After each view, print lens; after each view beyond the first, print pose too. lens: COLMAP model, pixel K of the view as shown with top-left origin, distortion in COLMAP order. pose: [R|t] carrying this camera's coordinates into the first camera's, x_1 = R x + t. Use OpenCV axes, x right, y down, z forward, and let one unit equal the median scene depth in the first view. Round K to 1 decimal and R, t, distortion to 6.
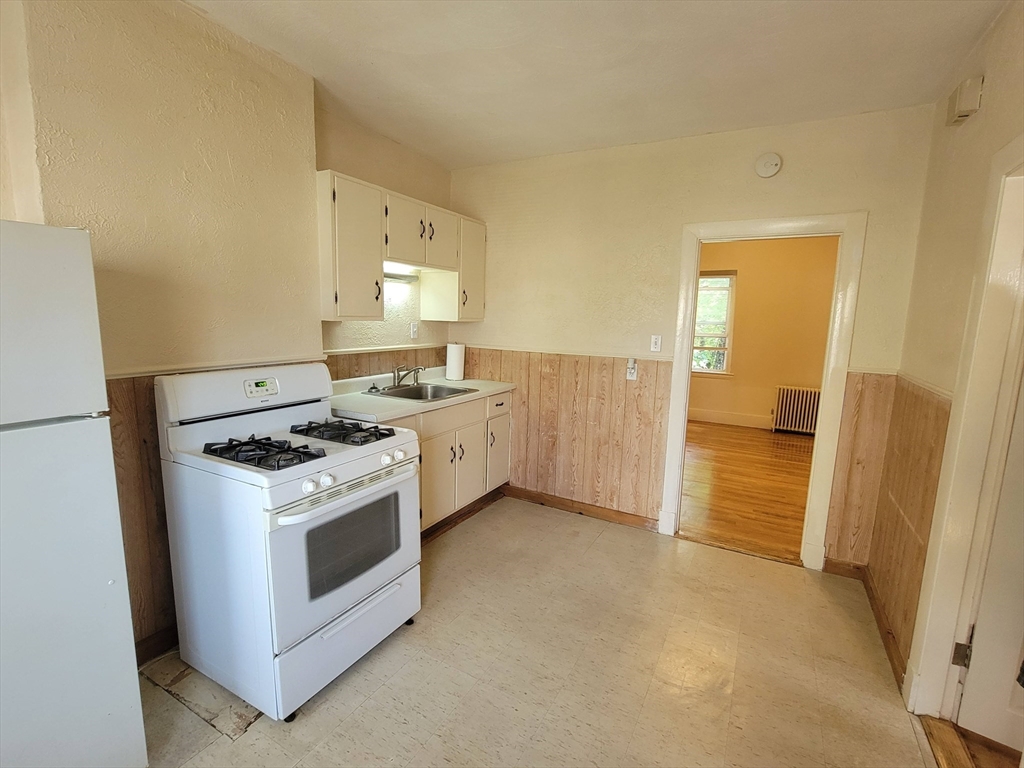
lens RADIAL K [[462.5, 0, 511.4], [0, 462.5, 386.1], [0, 0, 1]] dist [-0.000461, -0.000013]
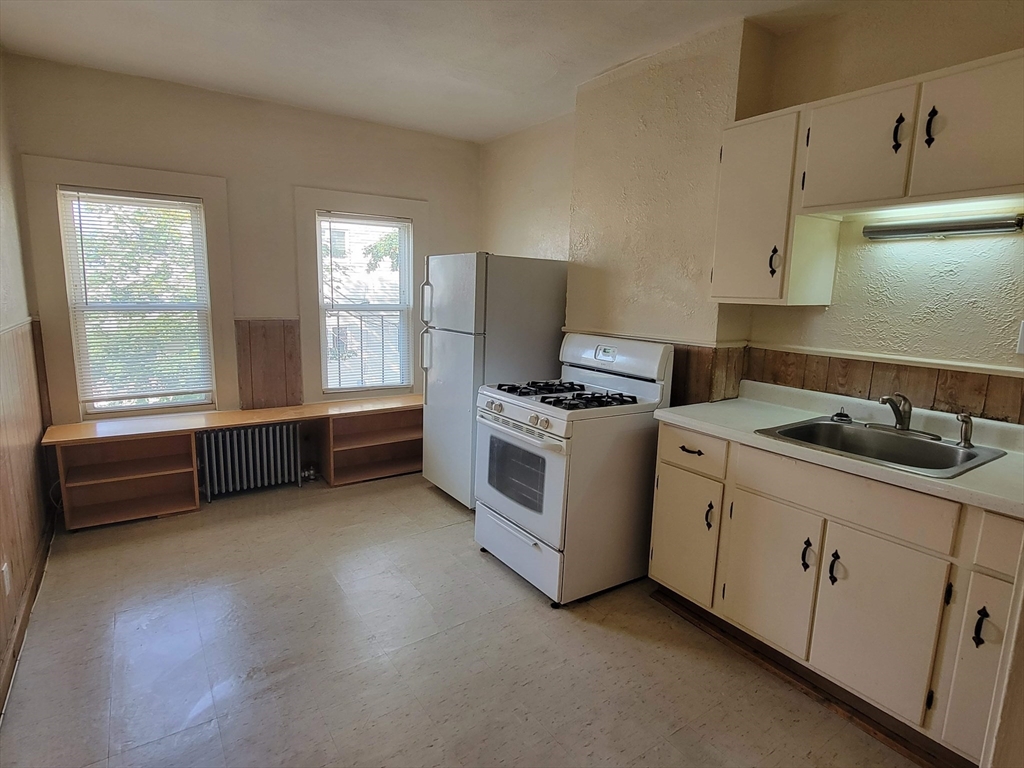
lens RADIAL K [[554.7, 0, 510.6], [0, 554.7, 382.9], [0, 0, 1]] dist [0.002313, 0.000293]
pose [[-0.460028, 0.119992, -0.879759, 0.587507], [-0.162447, 0.962729, 0.216251, -0.132969], [0.872918, 0.242395, -0.423389, 0.947091]]
